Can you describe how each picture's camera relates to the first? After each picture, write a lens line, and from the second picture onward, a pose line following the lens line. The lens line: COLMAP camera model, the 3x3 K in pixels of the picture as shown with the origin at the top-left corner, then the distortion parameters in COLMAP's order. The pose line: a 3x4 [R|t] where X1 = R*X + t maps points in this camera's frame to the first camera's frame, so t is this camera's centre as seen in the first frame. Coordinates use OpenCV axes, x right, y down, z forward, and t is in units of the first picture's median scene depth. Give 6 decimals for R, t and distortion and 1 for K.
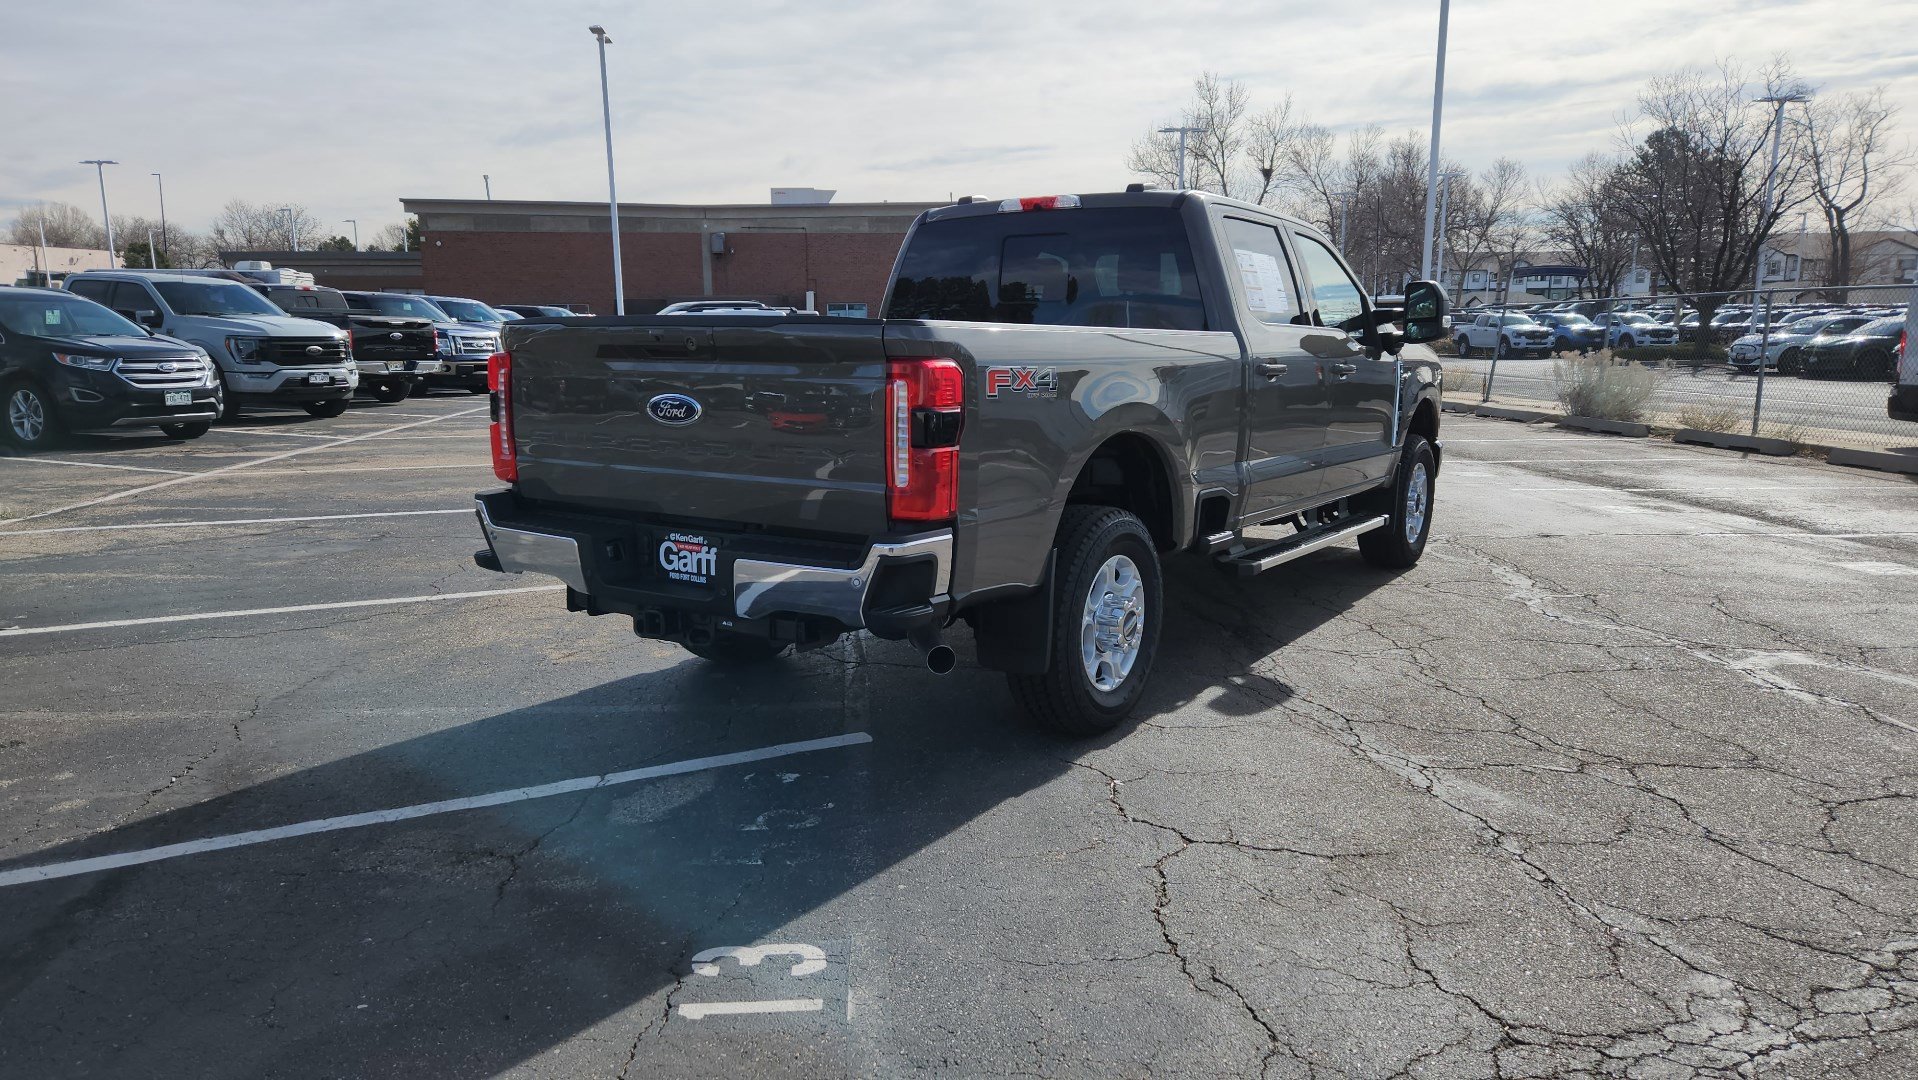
lens RADIAL K [[1276.9, 0, 929.6], [0, 1276.9, 558.9], [0, 0, 1]] dist [0.069879, -0.051238]
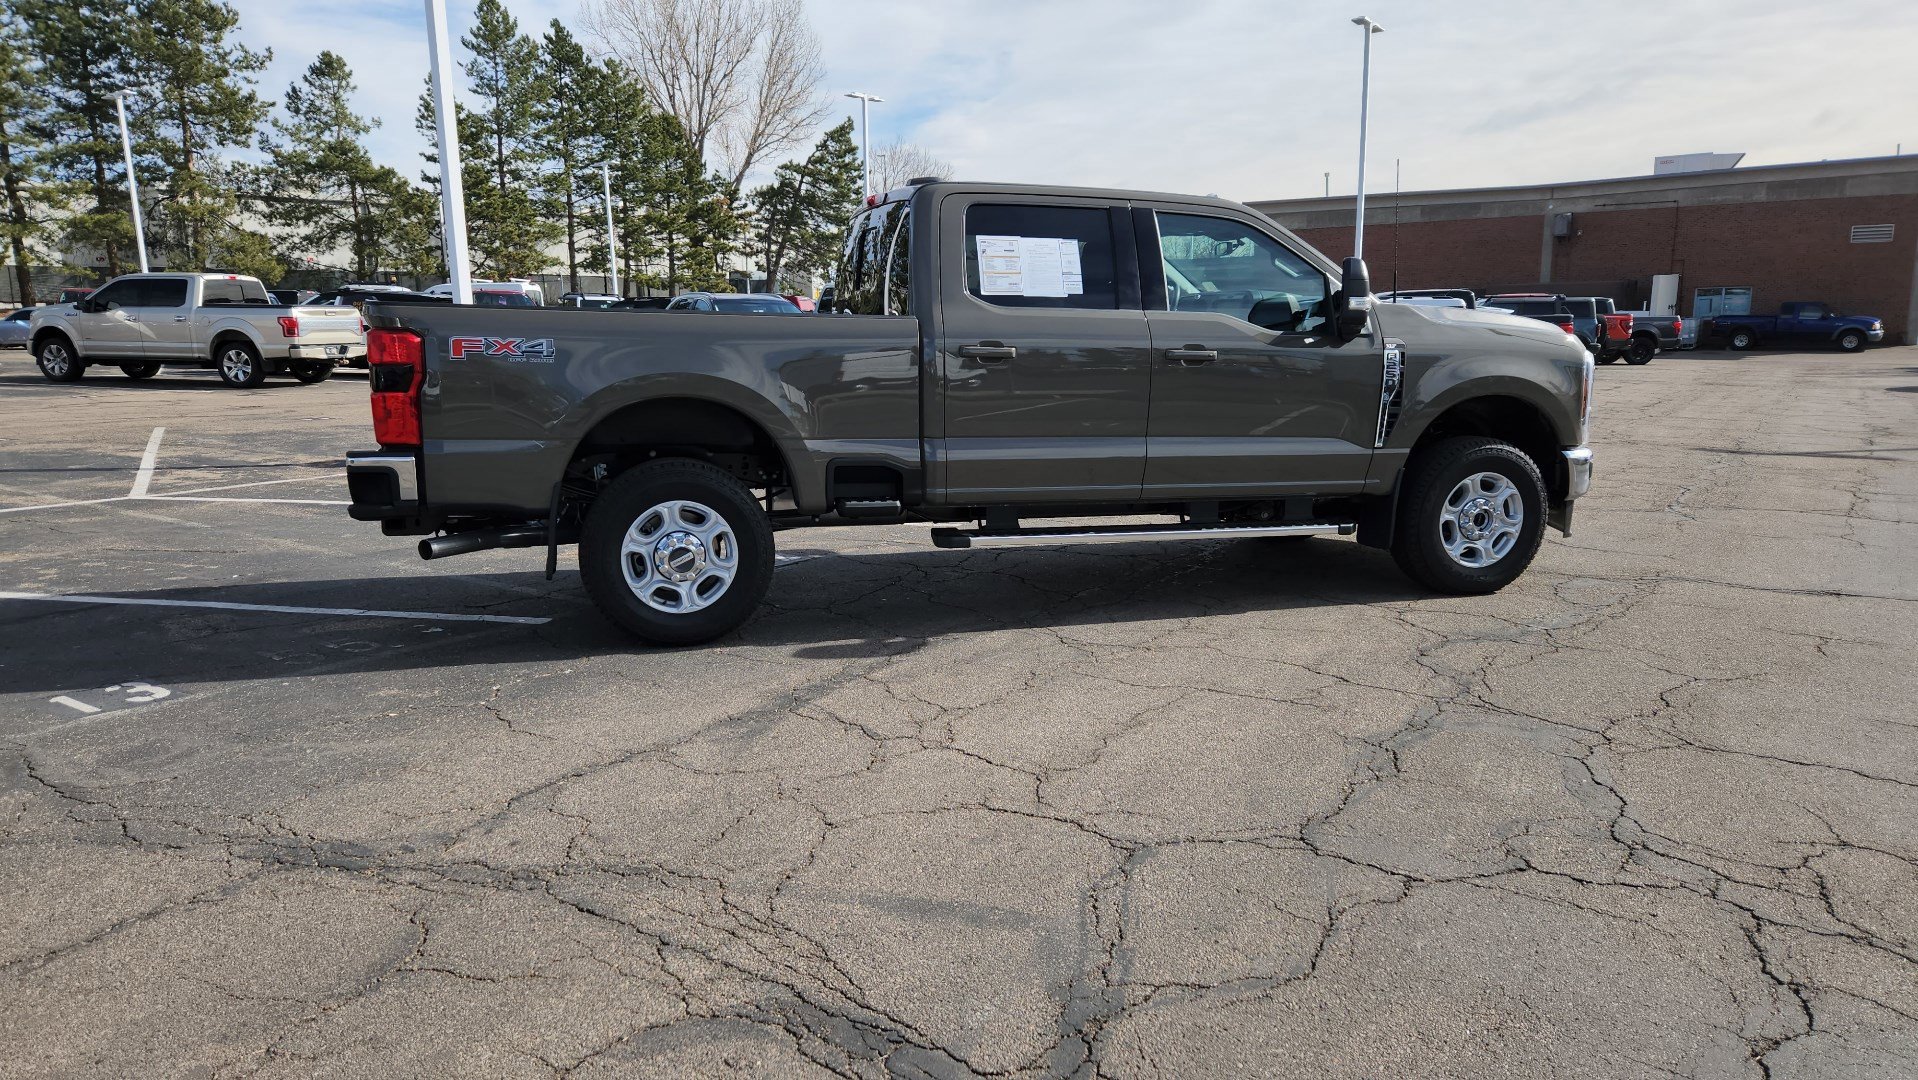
lens RADIAL K [[1276.9, 0, 938.6], [0, 1276.9, 555.5], [0, 0, 1]] dist [0.069879, -0.051238]
pose [[0.775801, 0.111169, -0.621107, 0.814002], [-0.110258, 0.993097, 0.040031, -0.019606], [0.621269, 0.037426, 0.782703, 0.158298]]
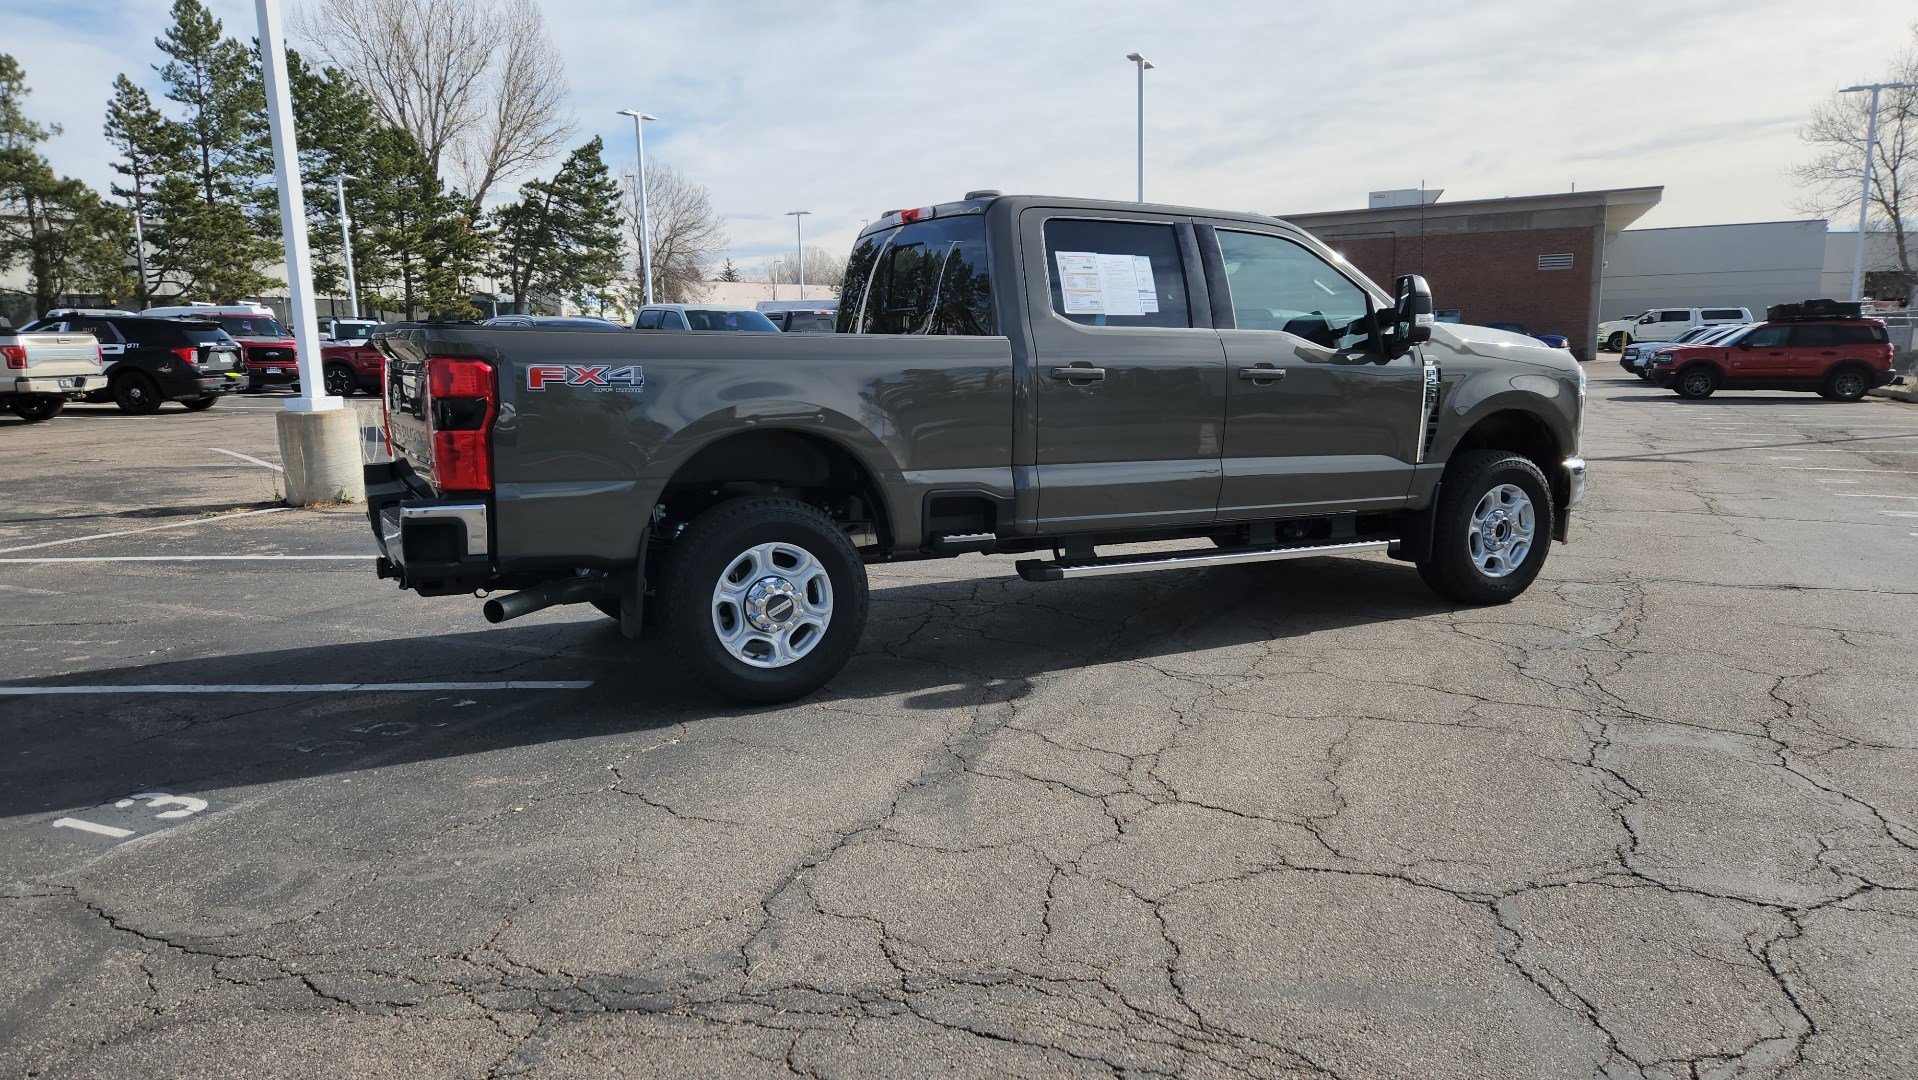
lens RADIAL K [[1276.9, 0, 940.3], [0, 1276.9, 547.9], [0, 0, 1]] dist [0.069879, -0.051238]
pose [[0.884395, 0.063714, -0.462370, 0.577420], [-0.072237, 0.997387, -0.000732, -0.005379], [0.461115, 0.034047, 0.886687, 0.079958]]
